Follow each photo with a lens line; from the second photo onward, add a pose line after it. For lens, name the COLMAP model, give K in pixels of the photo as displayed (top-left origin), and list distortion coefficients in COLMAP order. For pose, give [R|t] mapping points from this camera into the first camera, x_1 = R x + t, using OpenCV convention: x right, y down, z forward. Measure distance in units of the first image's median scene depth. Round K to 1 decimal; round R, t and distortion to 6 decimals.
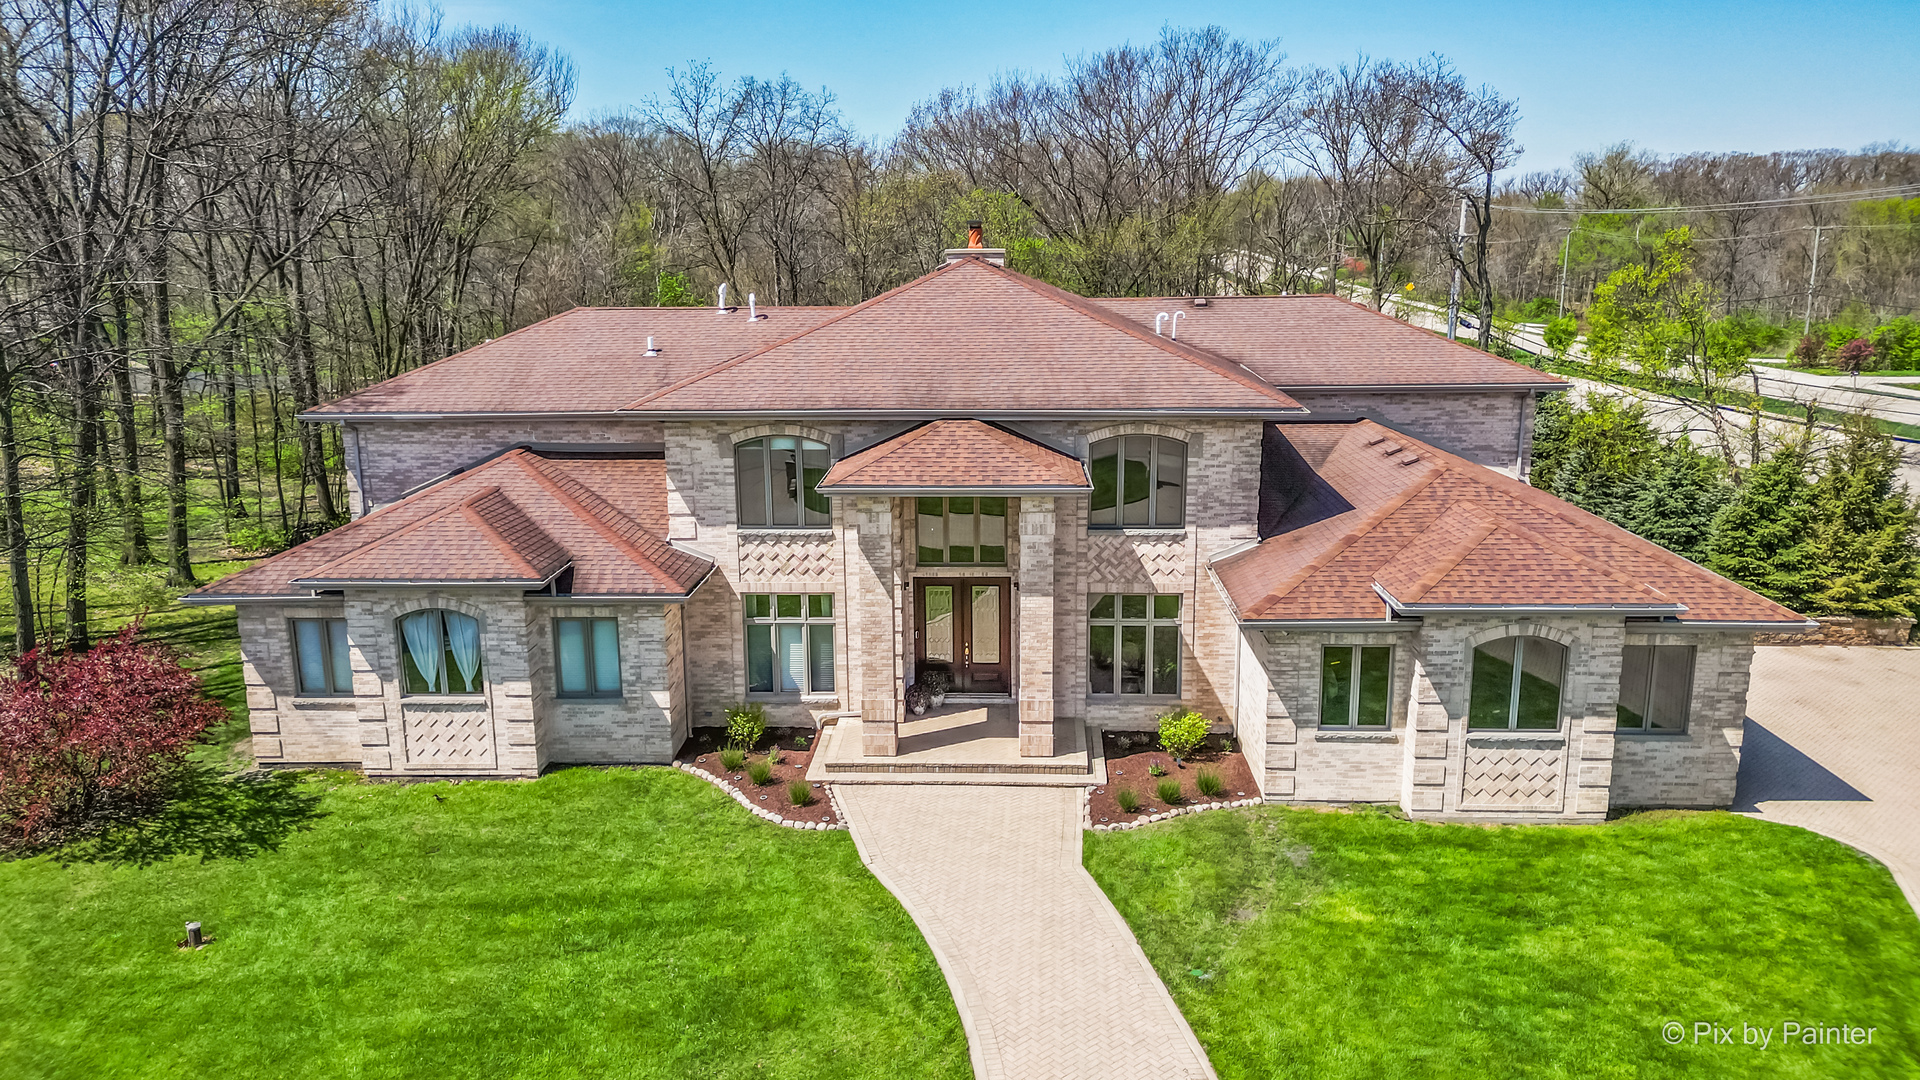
lens RADIAL K [[1349.9, 0, 959.6], [0, 1349.9, 527.3], [0, 0, 1]] dist [0.089680, -0.097535]
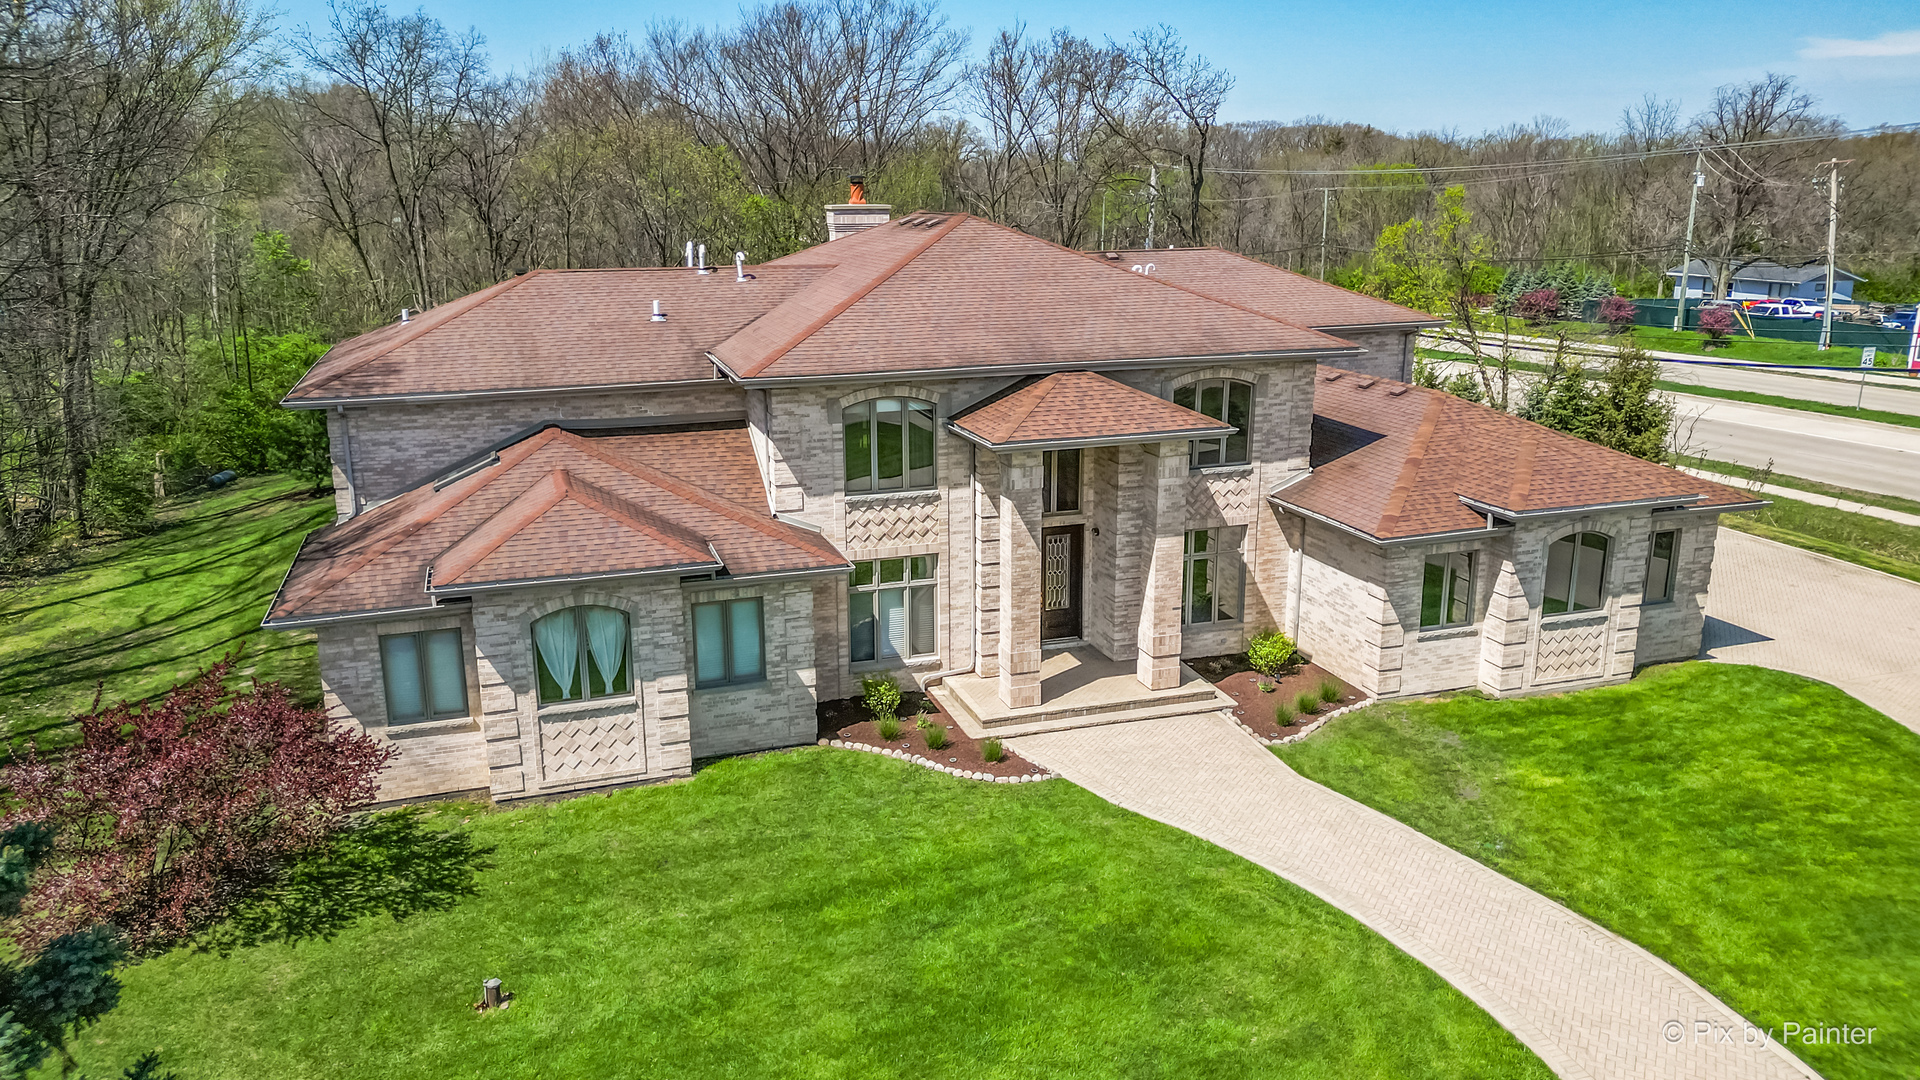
lens RADIAL K [[1349.9, 0, 959.6], [0, 1349.9, 527.3], [0, 0, 1]] dist [0.089680, -0.097535]
pose [[0.935904, -0.082706, 0.342409, -0.438612], [0.072305, 0.996453, 0.043055, -0.012749], [-0.344755, -0.015538, 0.938564, 0.064761]]
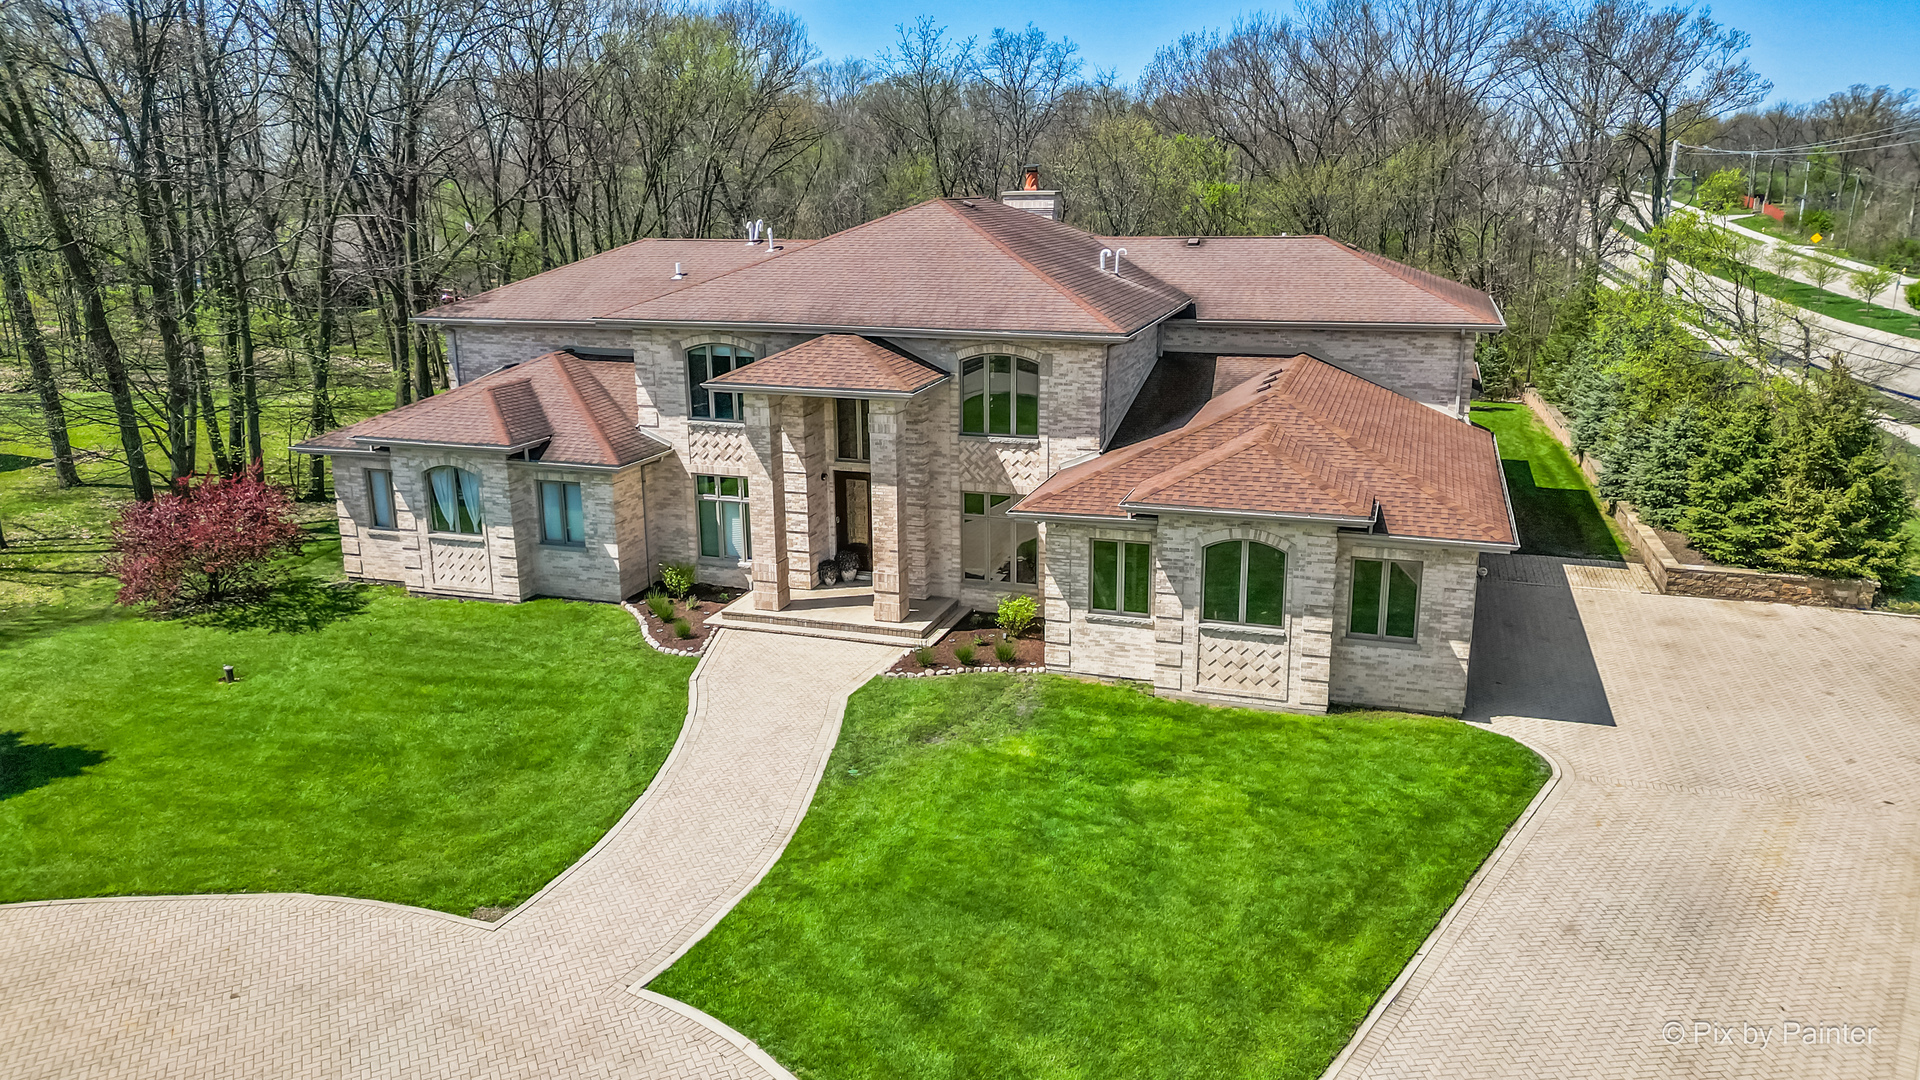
lens RADIAL K [[1349.9, 0, 959.6], [0, 1349.9, 527.3], [0, 0, 1]] dist [0.089680, -0.097535]
pose [[0.960338, 0.069583, -0.270017, 0.427081], [-0.059459, 0.997193, 0.045504, 0.028802], [0.272425, -0.027644, 0.961780, -0.119505]]
